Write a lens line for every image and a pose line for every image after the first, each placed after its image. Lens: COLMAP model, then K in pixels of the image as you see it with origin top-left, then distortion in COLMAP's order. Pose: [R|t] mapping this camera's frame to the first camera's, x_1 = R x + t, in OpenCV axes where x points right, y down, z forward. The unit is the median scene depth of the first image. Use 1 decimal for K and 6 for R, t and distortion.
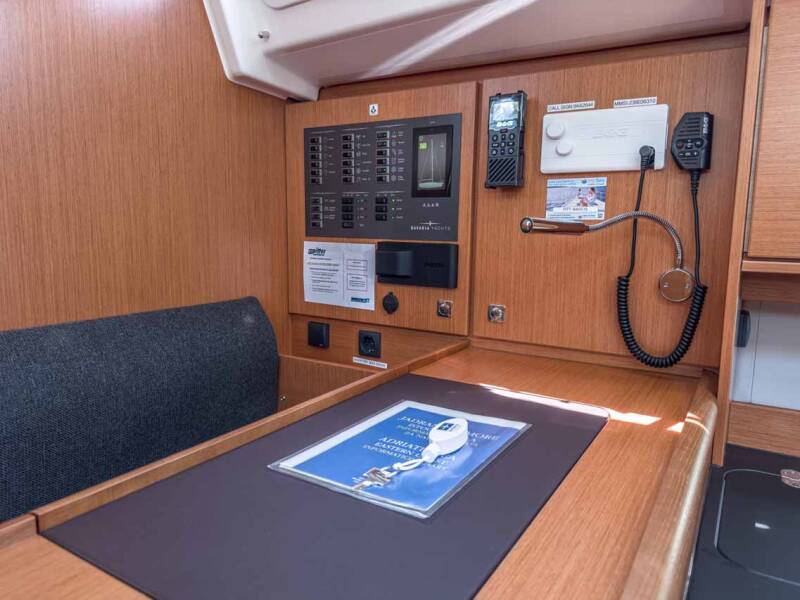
lens RADIAL K [[566.2, 0, 400.0], [0, 566.2, 300.0], [0, 0, 1]] dist [0.004598, 0.000480]
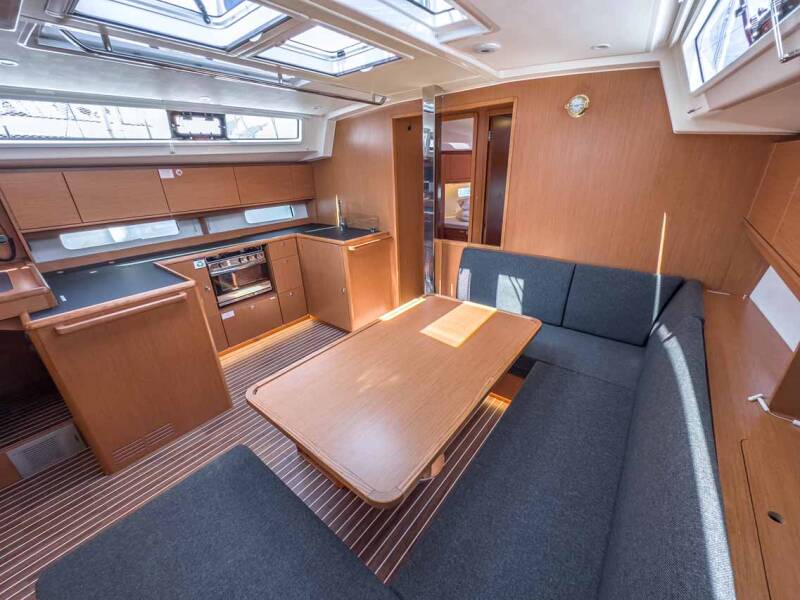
lens RADIAL K [[320.7, 0, 400.0], [0, 320.7, 300.0], [0, 0, 1]] dist [0.000070, 0.000250]
pose [[0.120904, -0.397562, 0.909575, -1.092259], [0.171237, 0.910914, 0.375385, -0.006963], [-0.977783, 0.110367, 0.178211, -1.637879]]
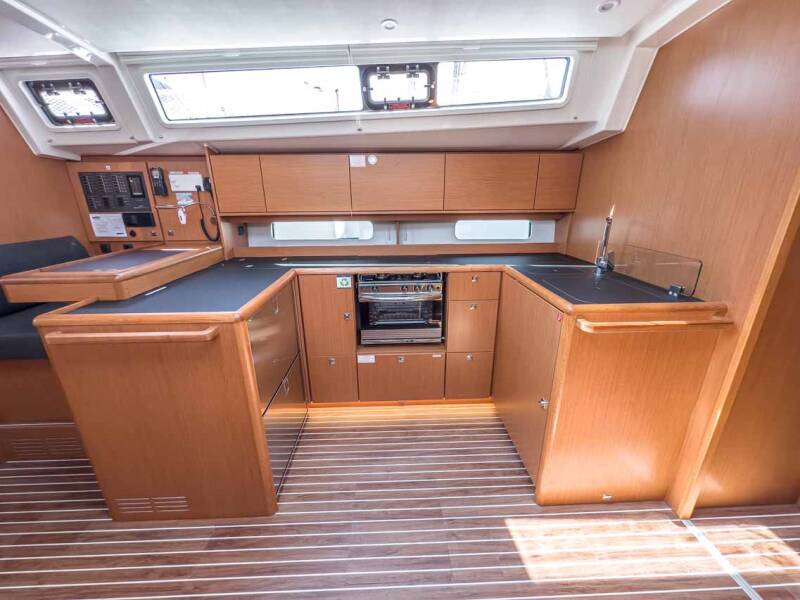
lens RADIAL K [[320.7, 0, 400.0], [0, 320.7, 300.0], [0, 0, 1]] dist [0.000070, 0.000250]
pose [[0.830310, -0.188494, 0.524457, 0.223727], [0.091898, 0.974491, 0.204748, 0.146259], [-0.549673, -0.121807, 0.826452, -1.389052]]
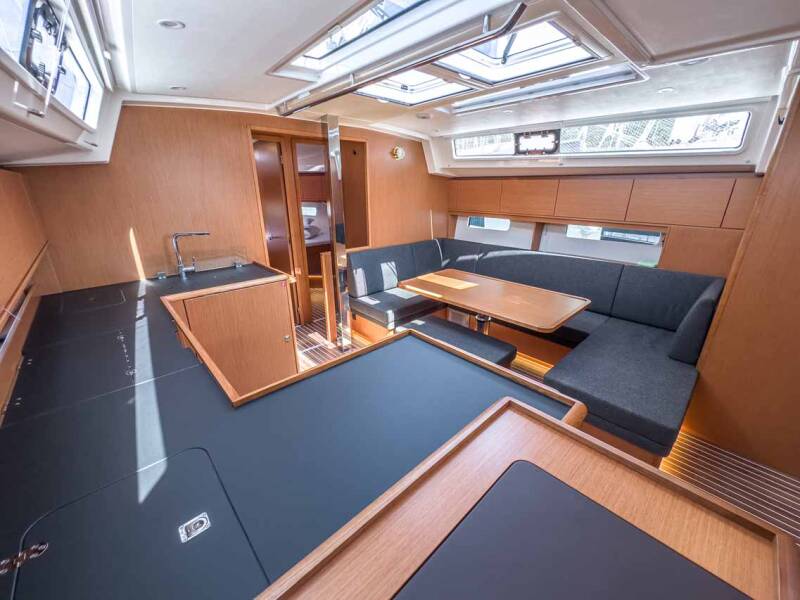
lens RADIAL K [[316.6, 0, 400.0], [0, 316.6, 300.0], [0, 0, 1]] dist [-0.002207, -0.000169]
pose [[-0.966619, -0.095904, 0.237592, 0.091602], [0.026923, 0.884152, 0.466424, -0.298553], [-0.254799, 0.457251, -0.852056, 0.627709]]
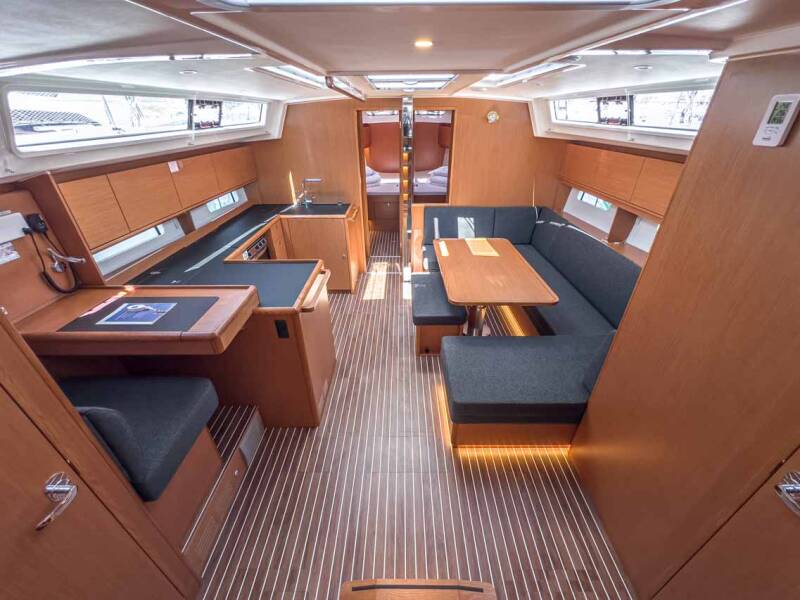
lens RADIAL K [[322.1, 0, 400.0], [0, 322.1, 300.0], [0, 0, 1]] dist [-0.001203, 0.000179]
pose [[-0.528205, -0.427817, 0.733466, -1.531000], [0.118471, 0.818218, 0.562569, -0.530744], [-0.840812, 0.384046, -0.381503, 0.131616]]
